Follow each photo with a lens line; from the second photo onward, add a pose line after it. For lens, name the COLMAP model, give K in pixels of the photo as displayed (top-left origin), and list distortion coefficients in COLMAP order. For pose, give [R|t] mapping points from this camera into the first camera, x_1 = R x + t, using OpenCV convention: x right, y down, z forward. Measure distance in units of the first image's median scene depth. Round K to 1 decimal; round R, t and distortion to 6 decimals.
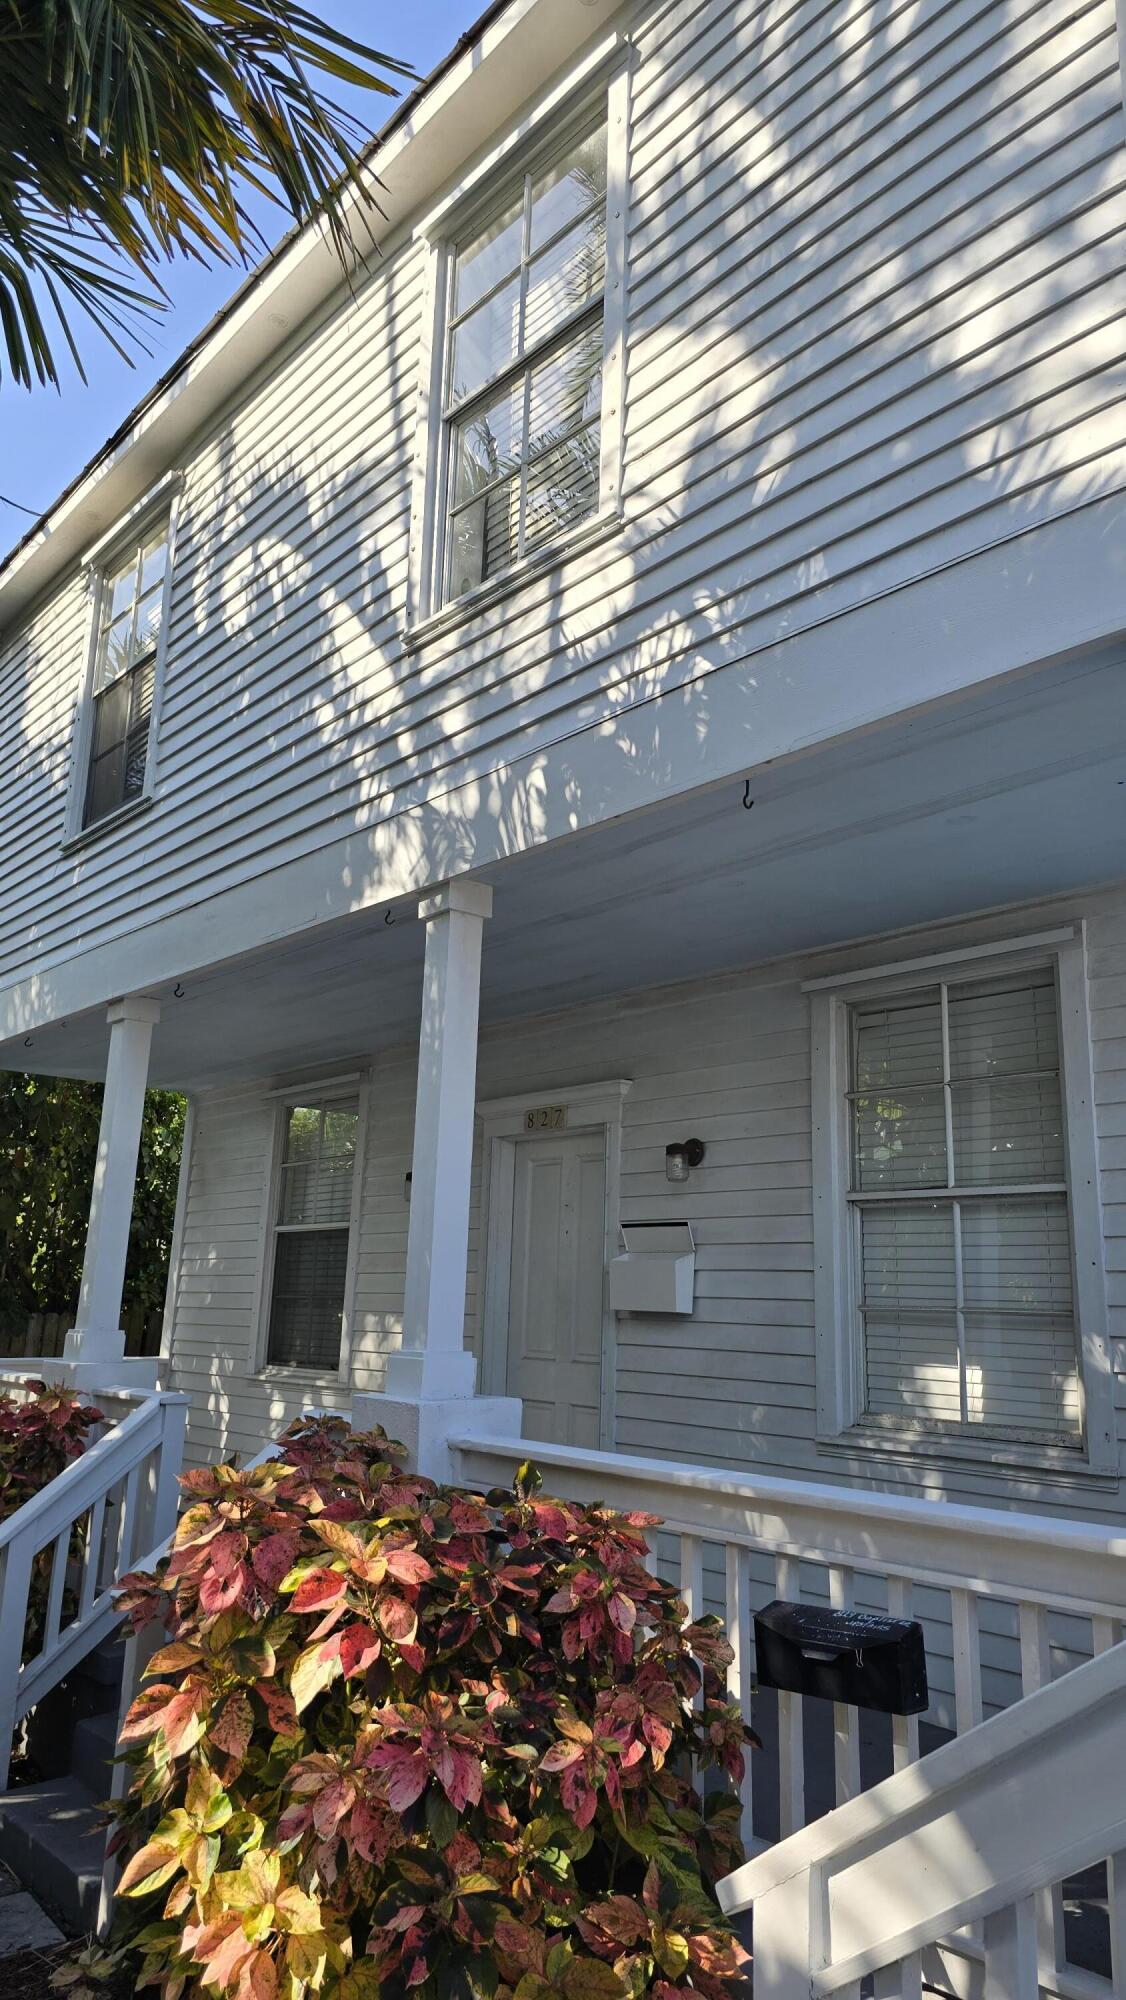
lens RADIAL K [[1346.7, 0, 565.3], [0, 1346.7, 994.1], [0, 0, 1]] dist [0.050942, -0.045855]
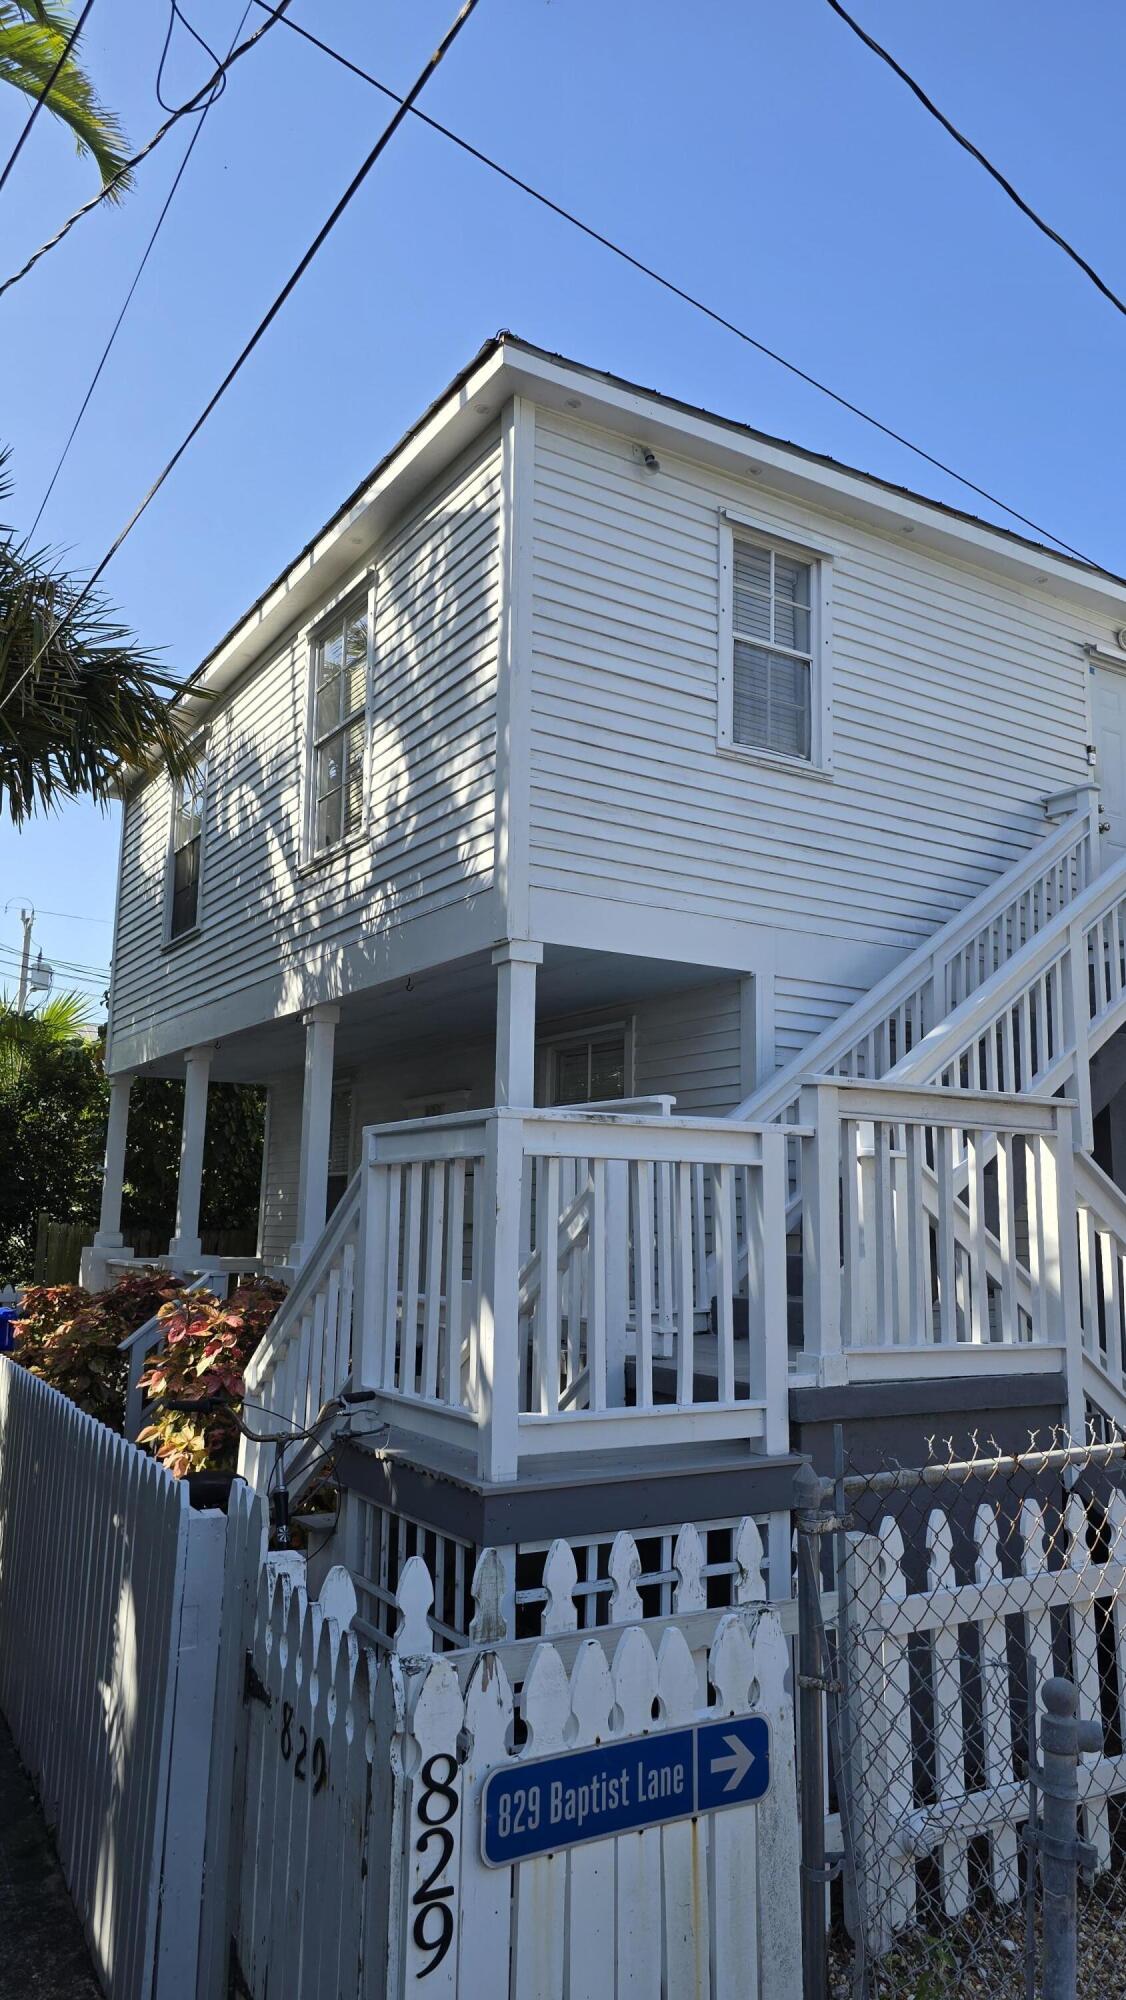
lens RADIAL K [[1346.7, 0, 546.8], [0, 1346.7, 1000.3], [0, 0, 1]] dist [0.050942, -0.045855]
pose [[0.986255, -0.040706, -0.160137, 0.465346], [0.050810, 0.996933, 0.059518, -0.160303], [0.157223, -0.066837, 0.985299, -0.722459]]
